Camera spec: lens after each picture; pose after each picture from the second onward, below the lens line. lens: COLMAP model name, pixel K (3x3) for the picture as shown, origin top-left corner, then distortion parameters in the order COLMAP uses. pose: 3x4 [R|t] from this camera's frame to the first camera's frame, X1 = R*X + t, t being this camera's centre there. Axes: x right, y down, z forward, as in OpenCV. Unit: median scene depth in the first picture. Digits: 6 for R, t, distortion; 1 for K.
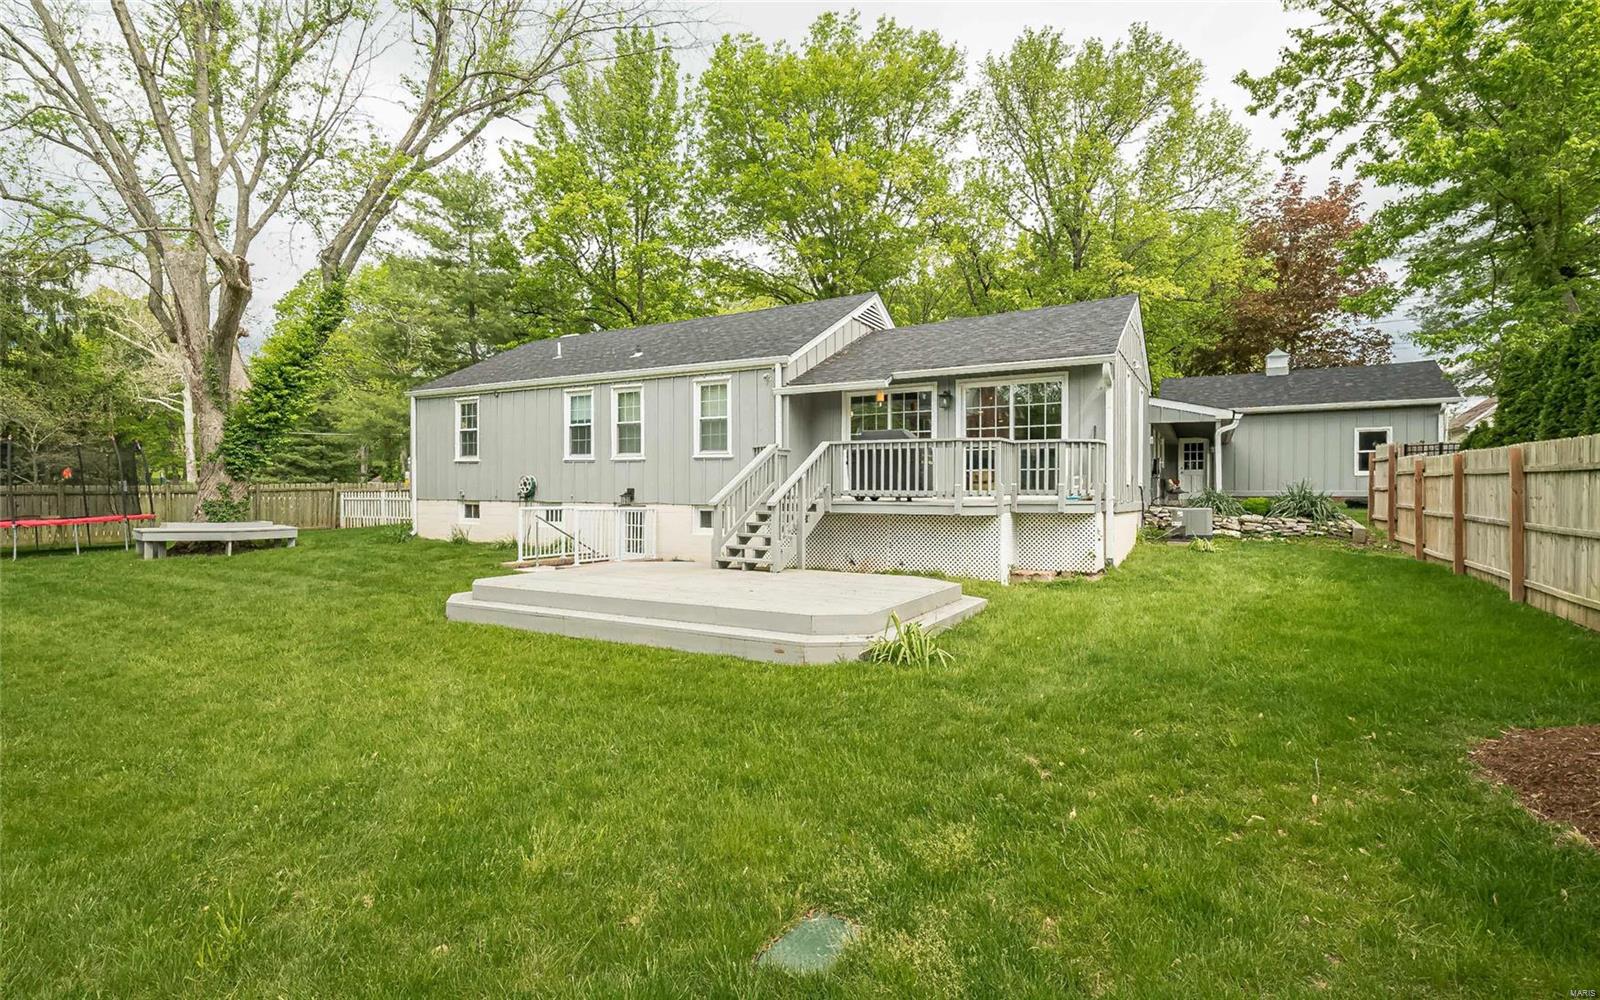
lens RADIAL K [[755.0, 0, 800.8], [0, 755.0, 494.2], [0, 0, 1]] dist [-0.001207, -0.000560]
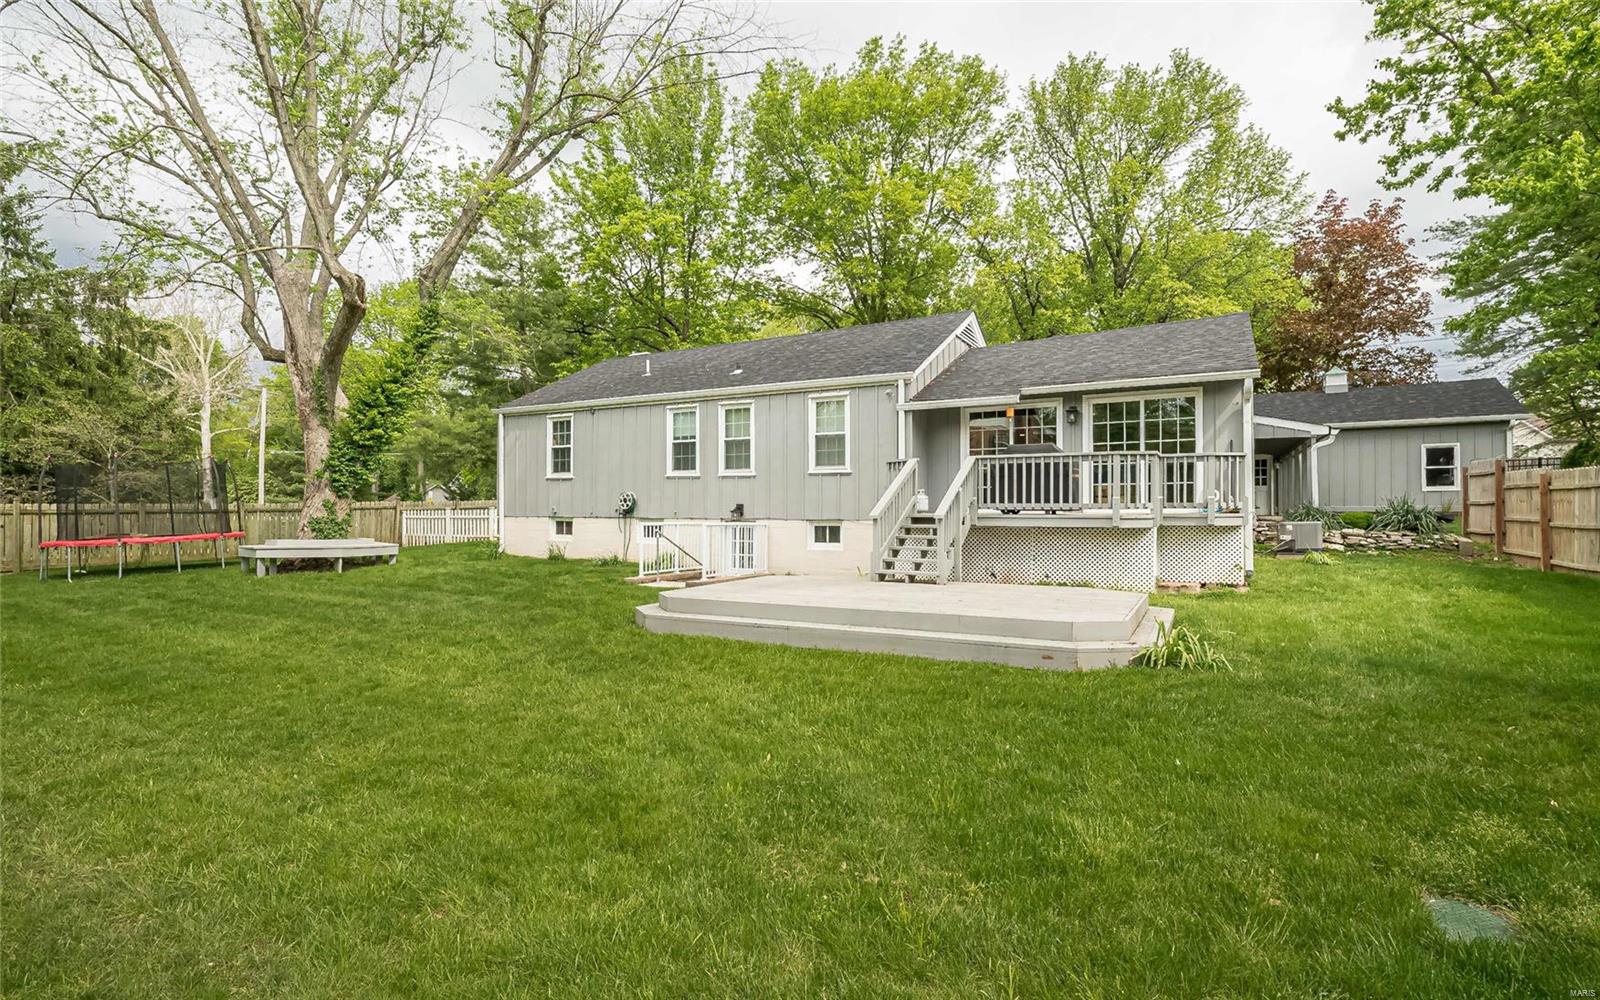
lens RADIAL K [[755.8, 0, 800.0], [0, 755.8, 500.0], [0, 0, 1]] dist [-0.004950, -0.000498]
pose [[0.999946, -0.002452, 0.010080, -0.134768], [0.002638, 0.999826, -0.018453, 0.004873], [-0.010033, 0.018479, 0.999779, -0.005713]]
